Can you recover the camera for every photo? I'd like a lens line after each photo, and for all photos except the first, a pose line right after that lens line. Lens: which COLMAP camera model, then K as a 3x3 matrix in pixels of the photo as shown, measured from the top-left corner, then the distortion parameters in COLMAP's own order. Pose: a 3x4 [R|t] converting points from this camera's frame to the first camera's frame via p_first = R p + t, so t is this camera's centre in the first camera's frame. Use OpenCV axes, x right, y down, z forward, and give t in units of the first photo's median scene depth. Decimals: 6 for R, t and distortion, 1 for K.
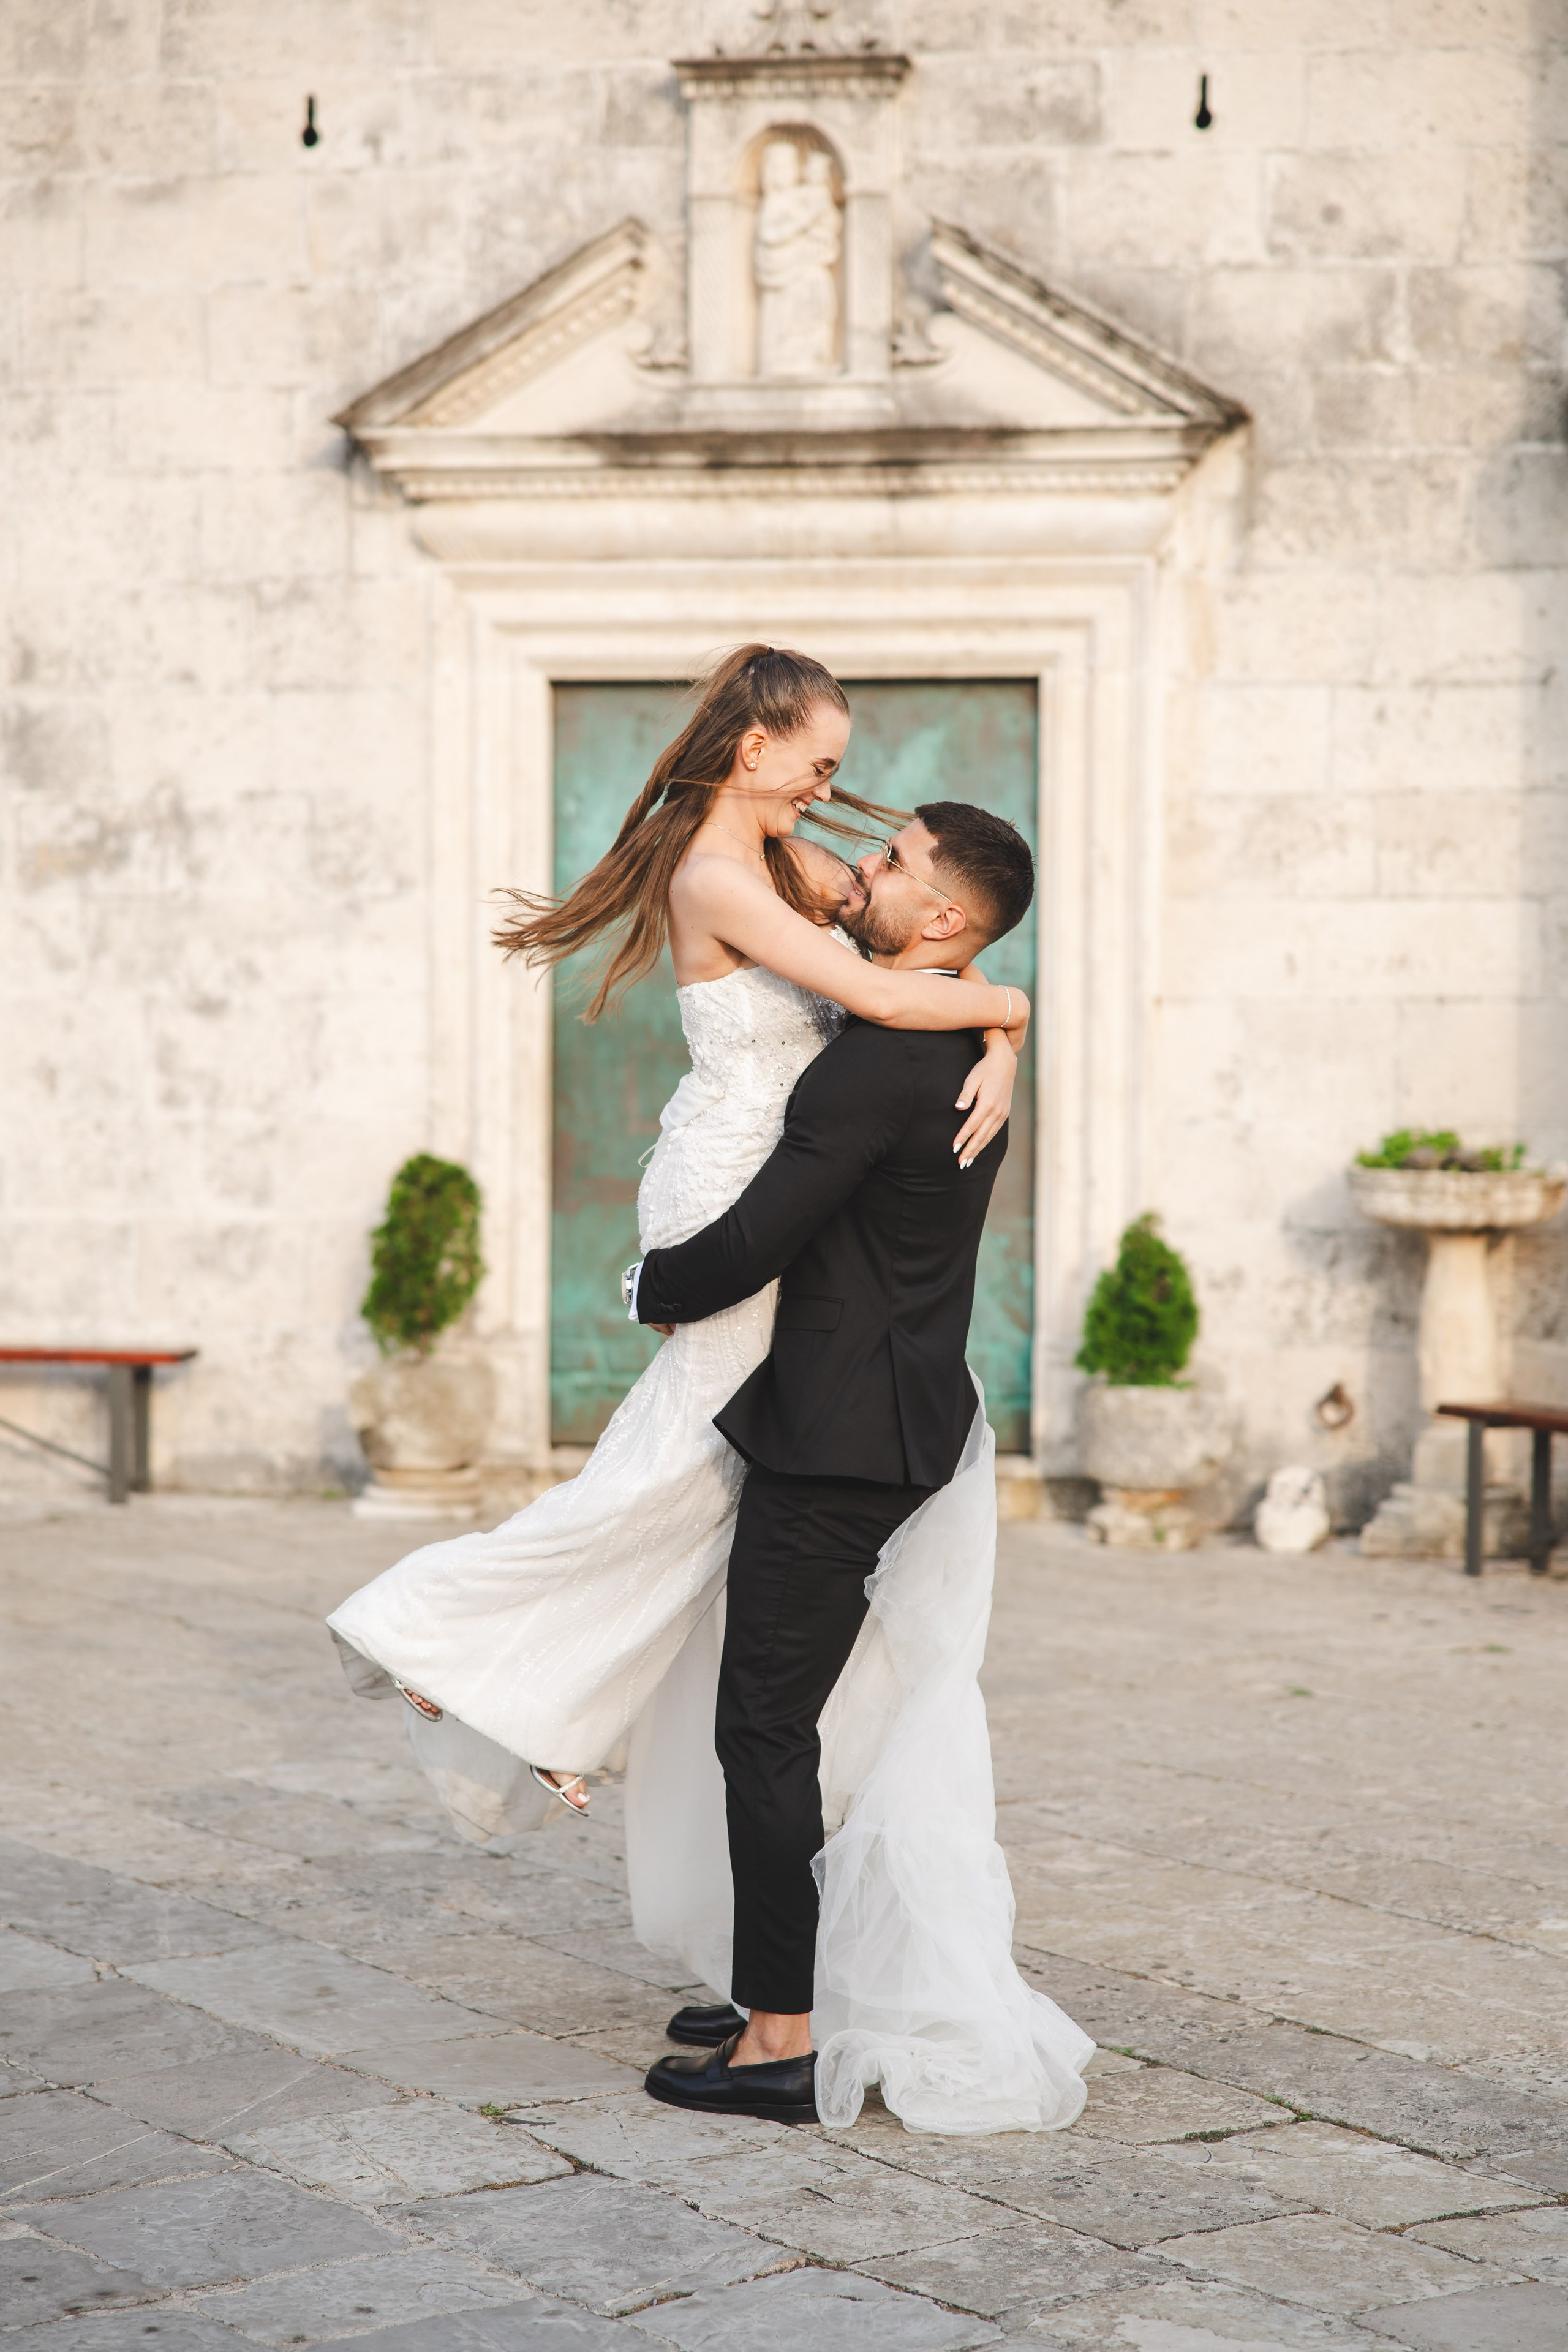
lens RADIAL K [[4692.6, 0, 813.8], [0, 4692.6, 1237.1], [0, 0, 1]] dist [0.117523, 0.167188]
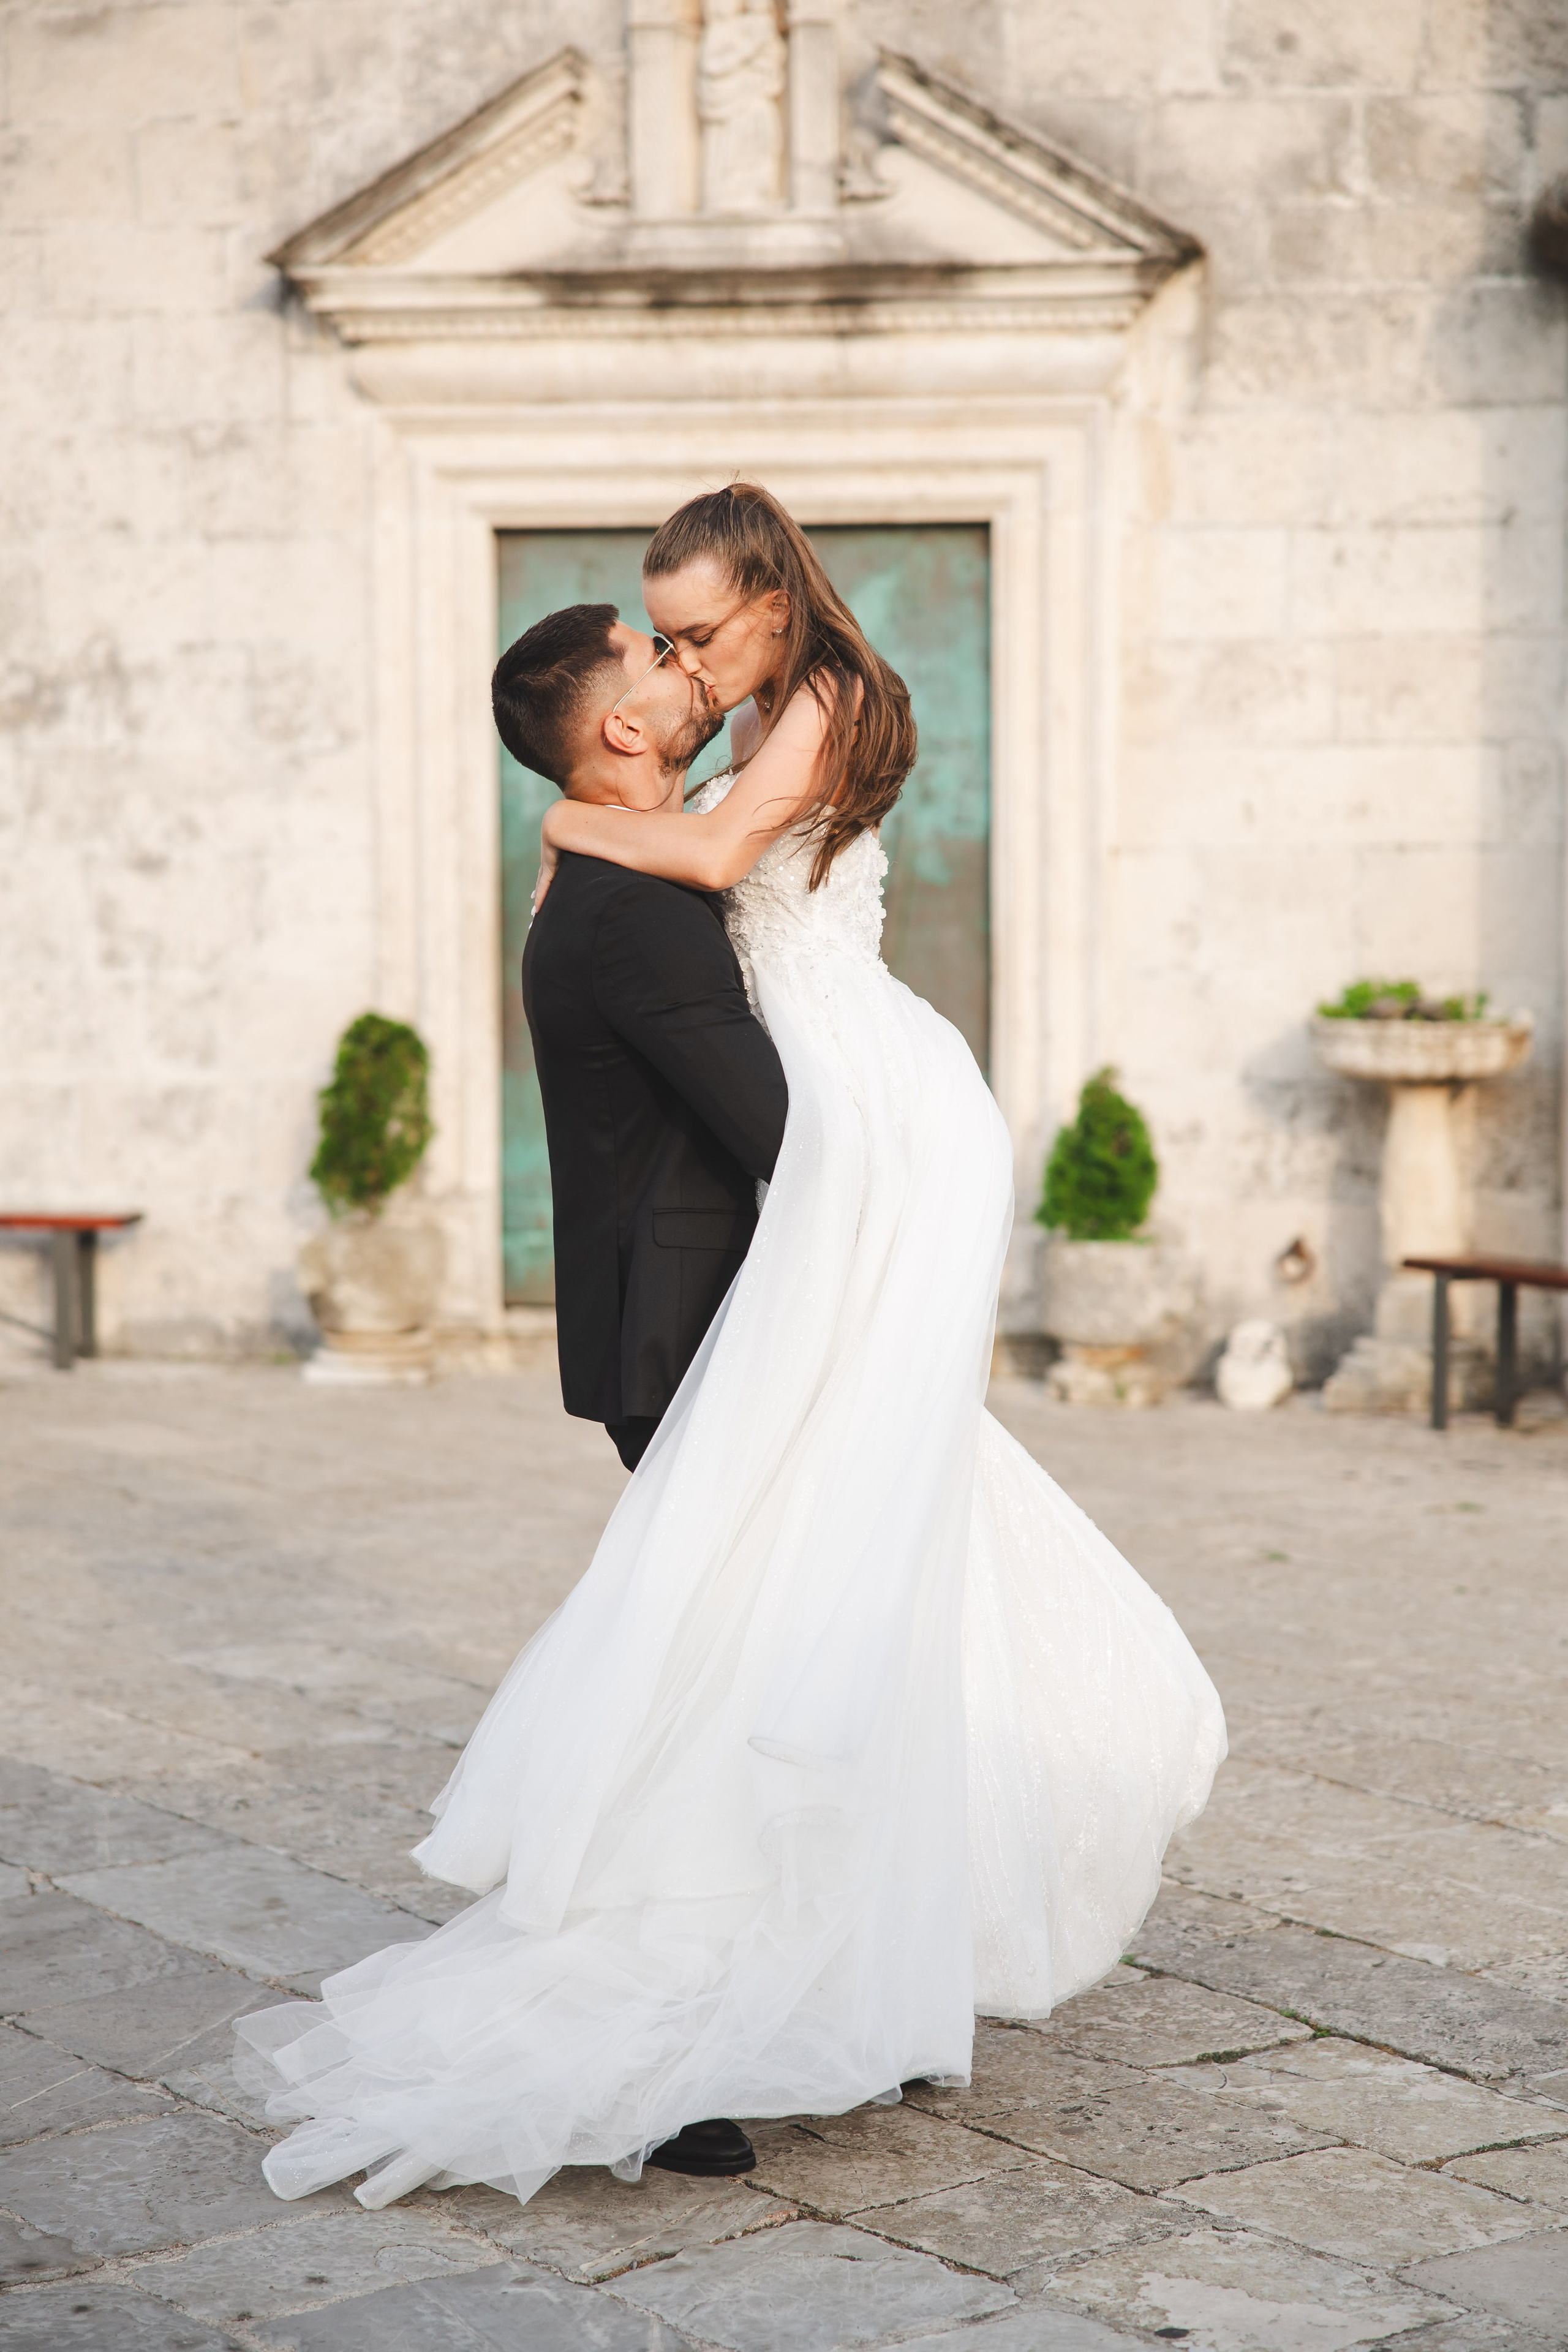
lens RADIAL K [[4507.5, 0, 851.7], [0, 4507.5, 1245.1], [0, 0, 1]] dist [0.133084, -0.066287]
pose [[0.999708, -0.009744, 0.022115, -0.003723], [0.008977, 0.999363, 0.034531, -0.000828], [-0.022438, -0.034323, 0.999159, 0.051579]]
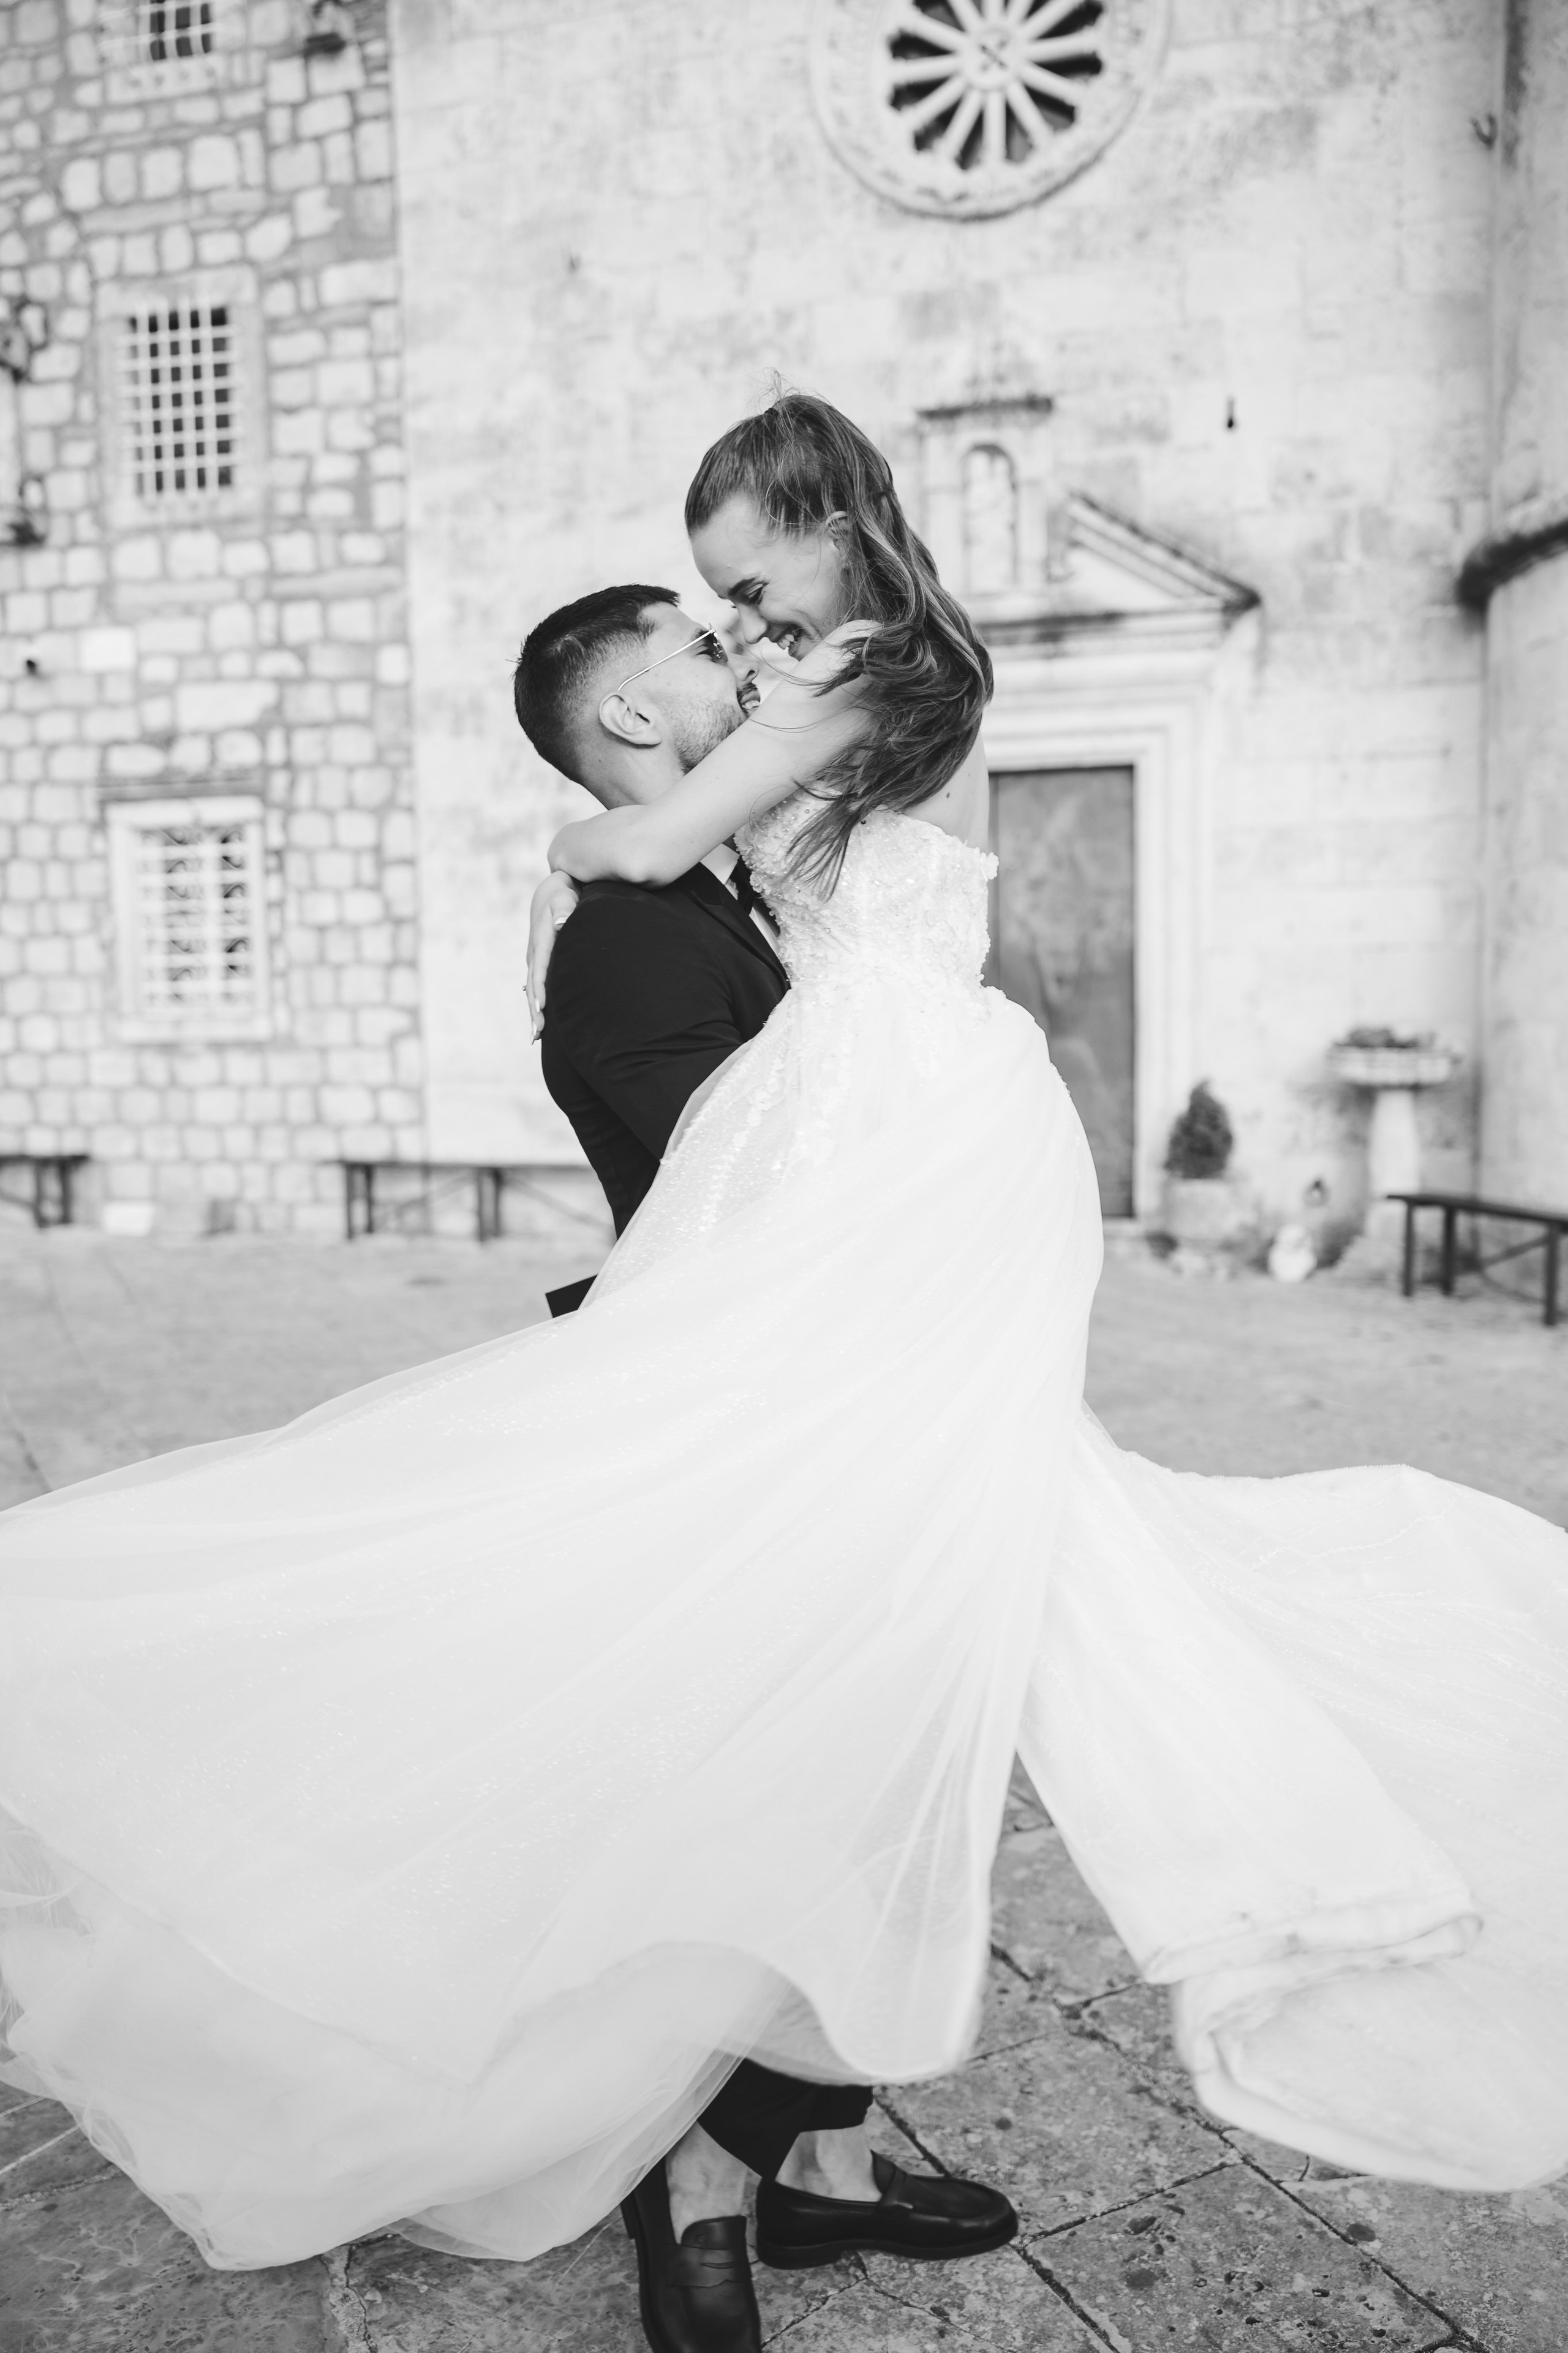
lens RADIAL K [[1927.1, 0, 784.3], [0, 1927.1, 1192.2], [0, 0, 1]] dist [-0.064515, 0.079838]
pose [[0.990261, -0.009021, -0.138927, 0.017124], [0.016807, 0.998347, 0.054967, -0.004657], [0.138202, -0.056767, 0.988776, 0.293723]]
